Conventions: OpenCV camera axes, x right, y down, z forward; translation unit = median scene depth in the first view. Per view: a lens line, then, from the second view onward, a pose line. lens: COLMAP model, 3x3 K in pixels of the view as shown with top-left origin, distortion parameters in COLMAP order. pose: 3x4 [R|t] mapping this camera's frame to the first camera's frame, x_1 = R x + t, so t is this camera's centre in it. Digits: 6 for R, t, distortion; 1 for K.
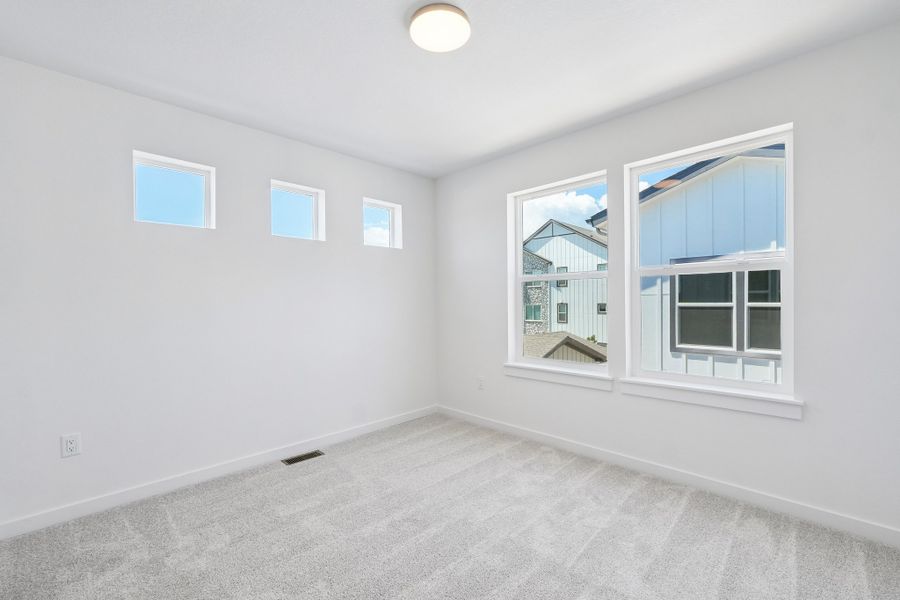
lens RADIAL K [[392.9, 0, 450.0], [0, 392.9, 300.0], [0, 0, 1]] dist [-0.001448, -0.000130]
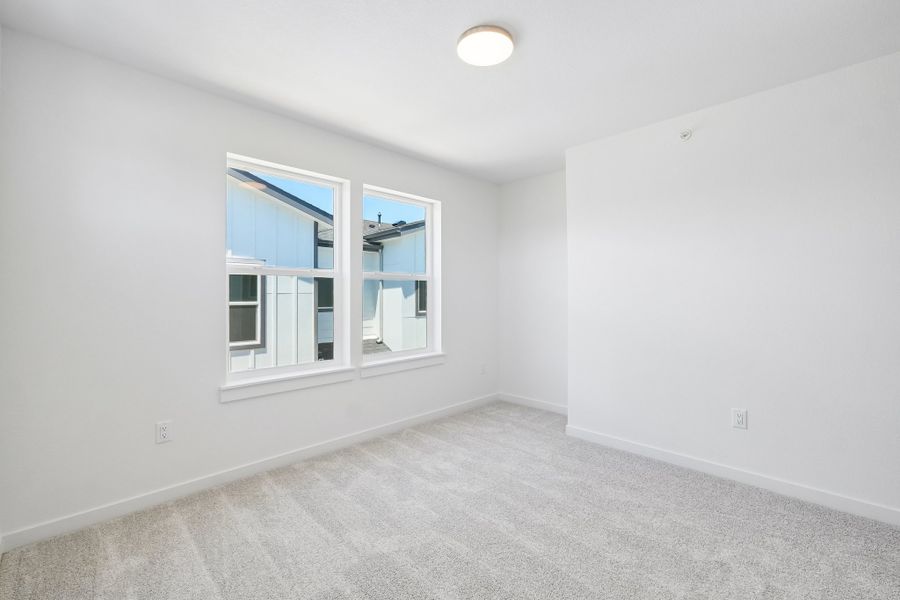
lens RADIAL K [[392.9, 0, 450.0], [0, 392.9, 300.0], [0, 0, 1]] dist [-0.001448, -0.000130]
pose [[-0.029135, 0.004435, 0.999566, -0.619876], [0.000061, 0.999990, -0.004436, 0.010032], [-0.999575, -0.000068, -0.029135, 0.657708]]
